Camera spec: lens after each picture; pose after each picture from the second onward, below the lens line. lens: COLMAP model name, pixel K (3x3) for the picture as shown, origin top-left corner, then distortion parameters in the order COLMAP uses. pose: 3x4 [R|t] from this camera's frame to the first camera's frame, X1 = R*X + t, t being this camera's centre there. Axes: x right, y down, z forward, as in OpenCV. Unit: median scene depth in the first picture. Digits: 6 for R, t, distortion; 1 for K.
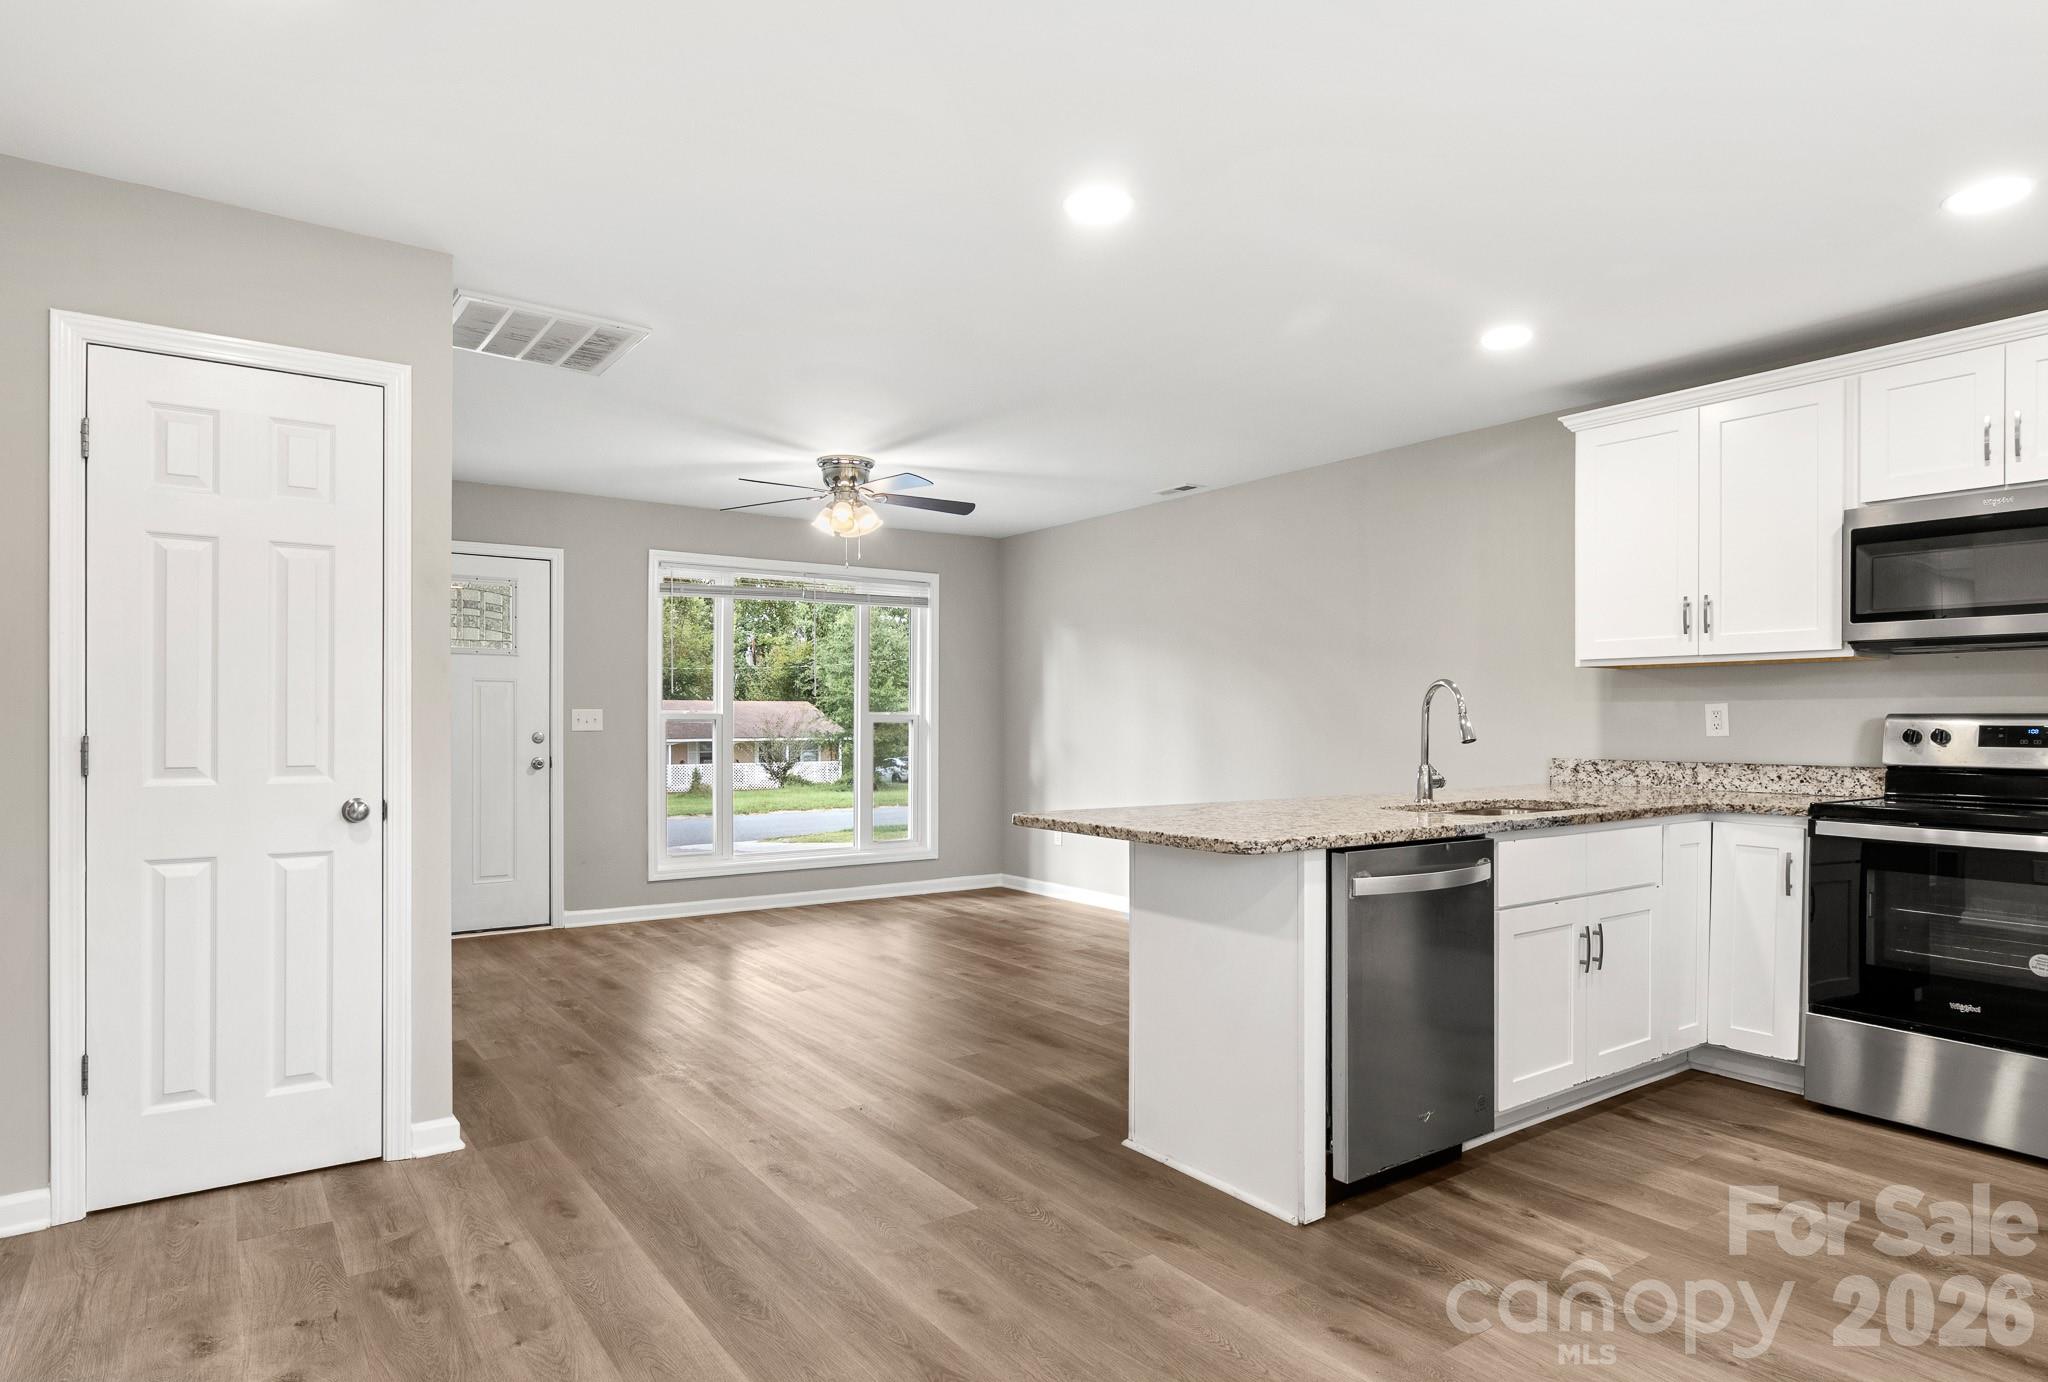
lens RADIAL K [[1151.4, 0, 1023.9], [0, 1151.4, 722.7], [0, 0, 1]] dist [-0.011251, 0.006138]
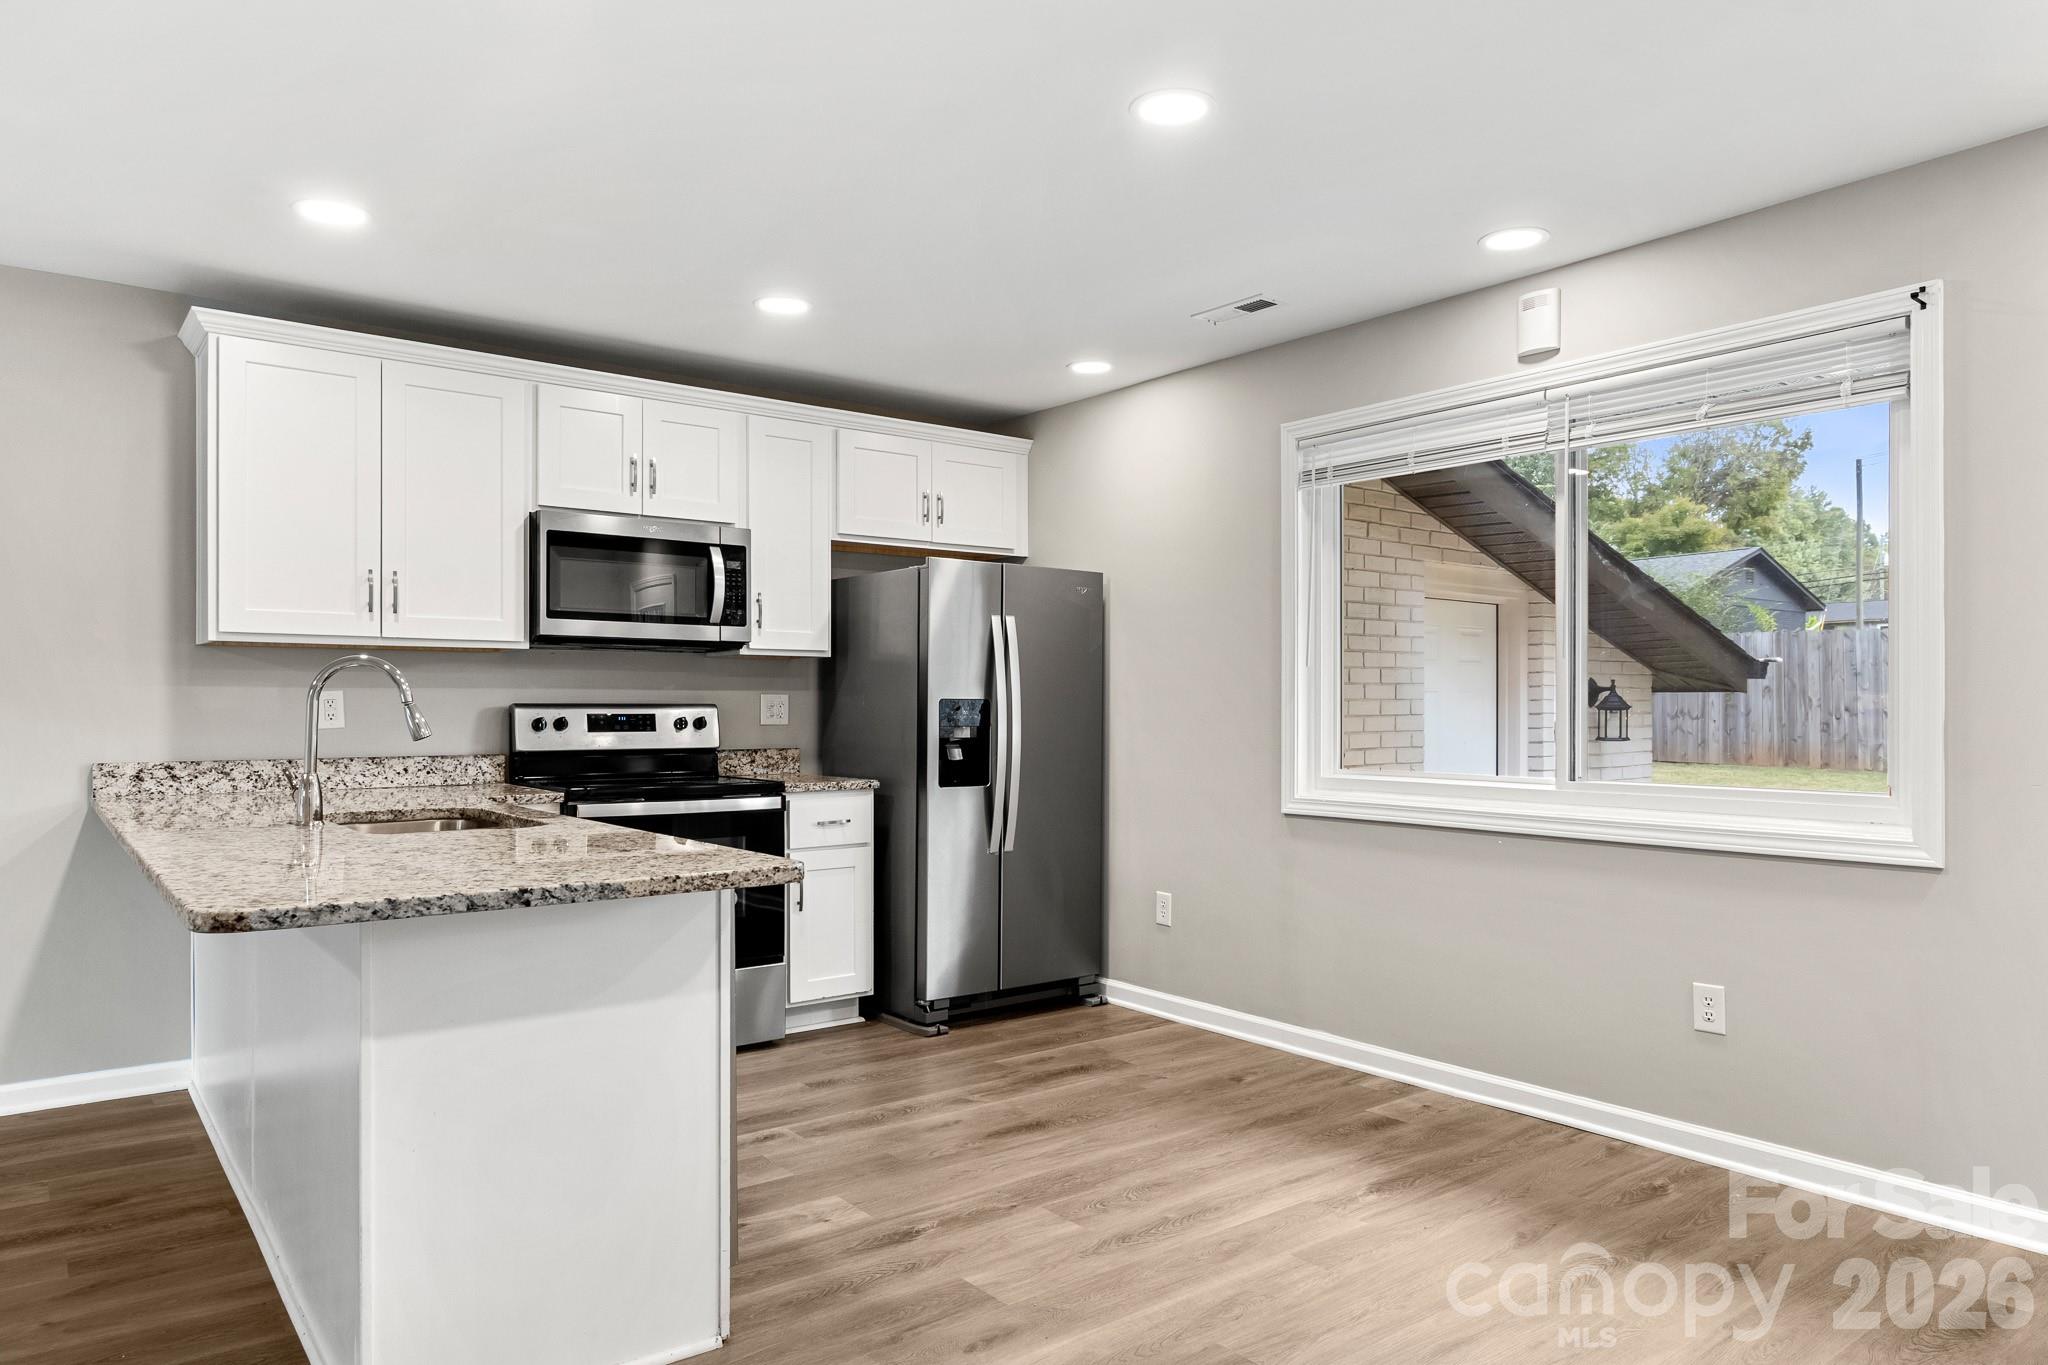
lens RADIAL K [[1324.9, 0, 1017.8], [0, 1324.9, 700.6], [0, 0, 1]] dist [0.003550, 0.000551]
pose [[-0.043317, 0.002854, 0.999057, -0.455015], [0.002338, 0.999993, -0.002755, -0.005382], [-0.999059, 0.002216, -0.043323, 0.542383]]
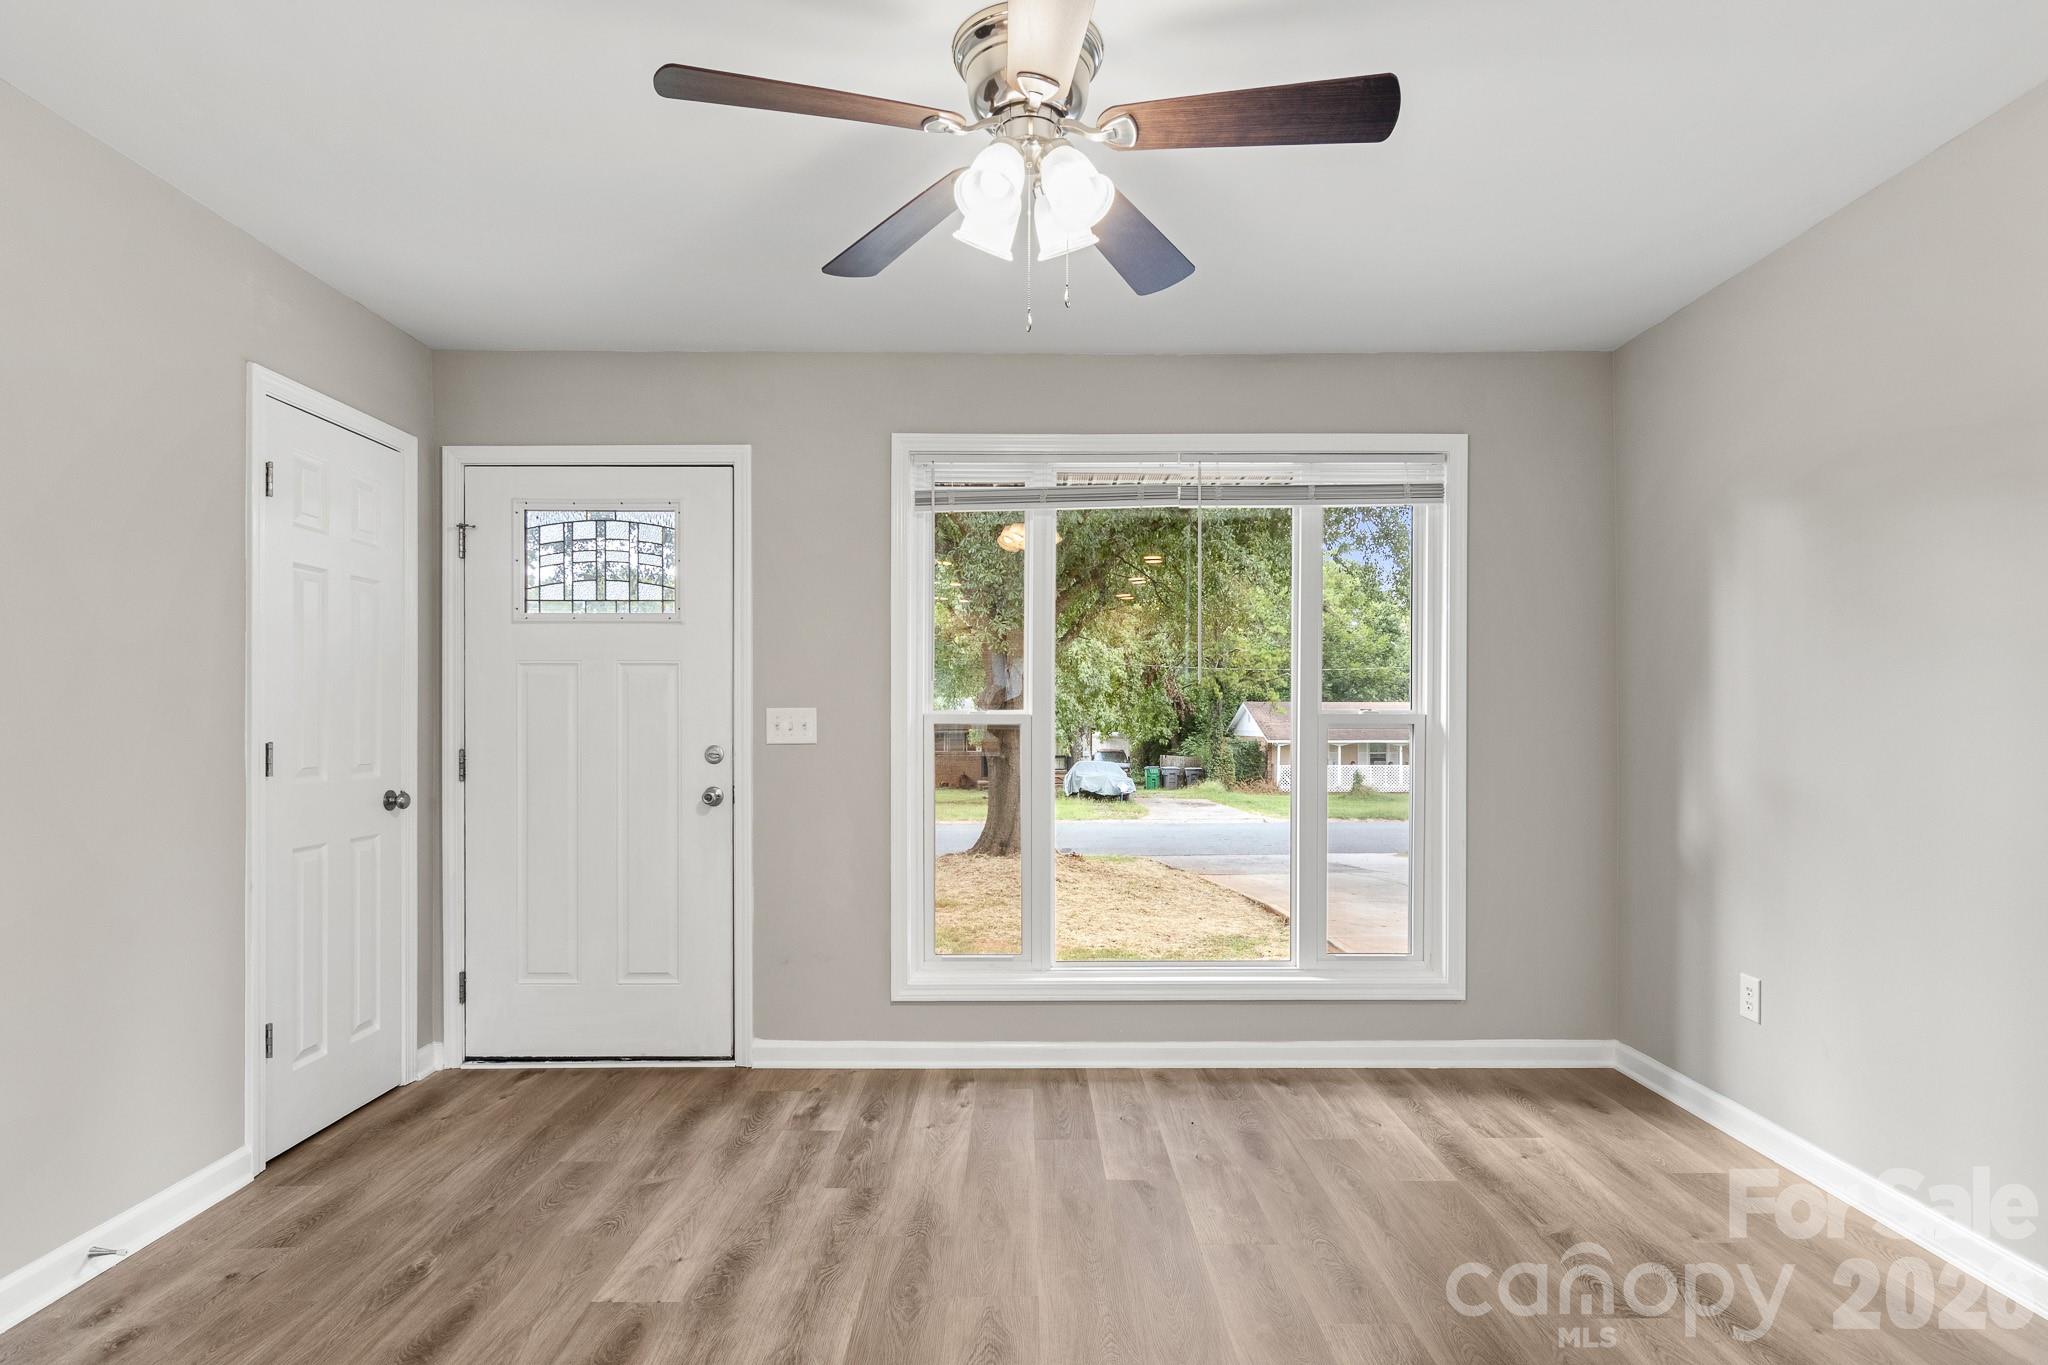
lens RADIAL K [[1047.7, 0, 1033.4], [0, 1047.7, 727.7], [0, 0, 1]] dist [-0.001755, -0.000412]
pose [[0.820250, 0.002699, -0.571998, 0.061898], [-0.000564, 0.999992, 0.003910, -0.005551], [0.572004, -0.002884, 0.820245, 0.993528]]
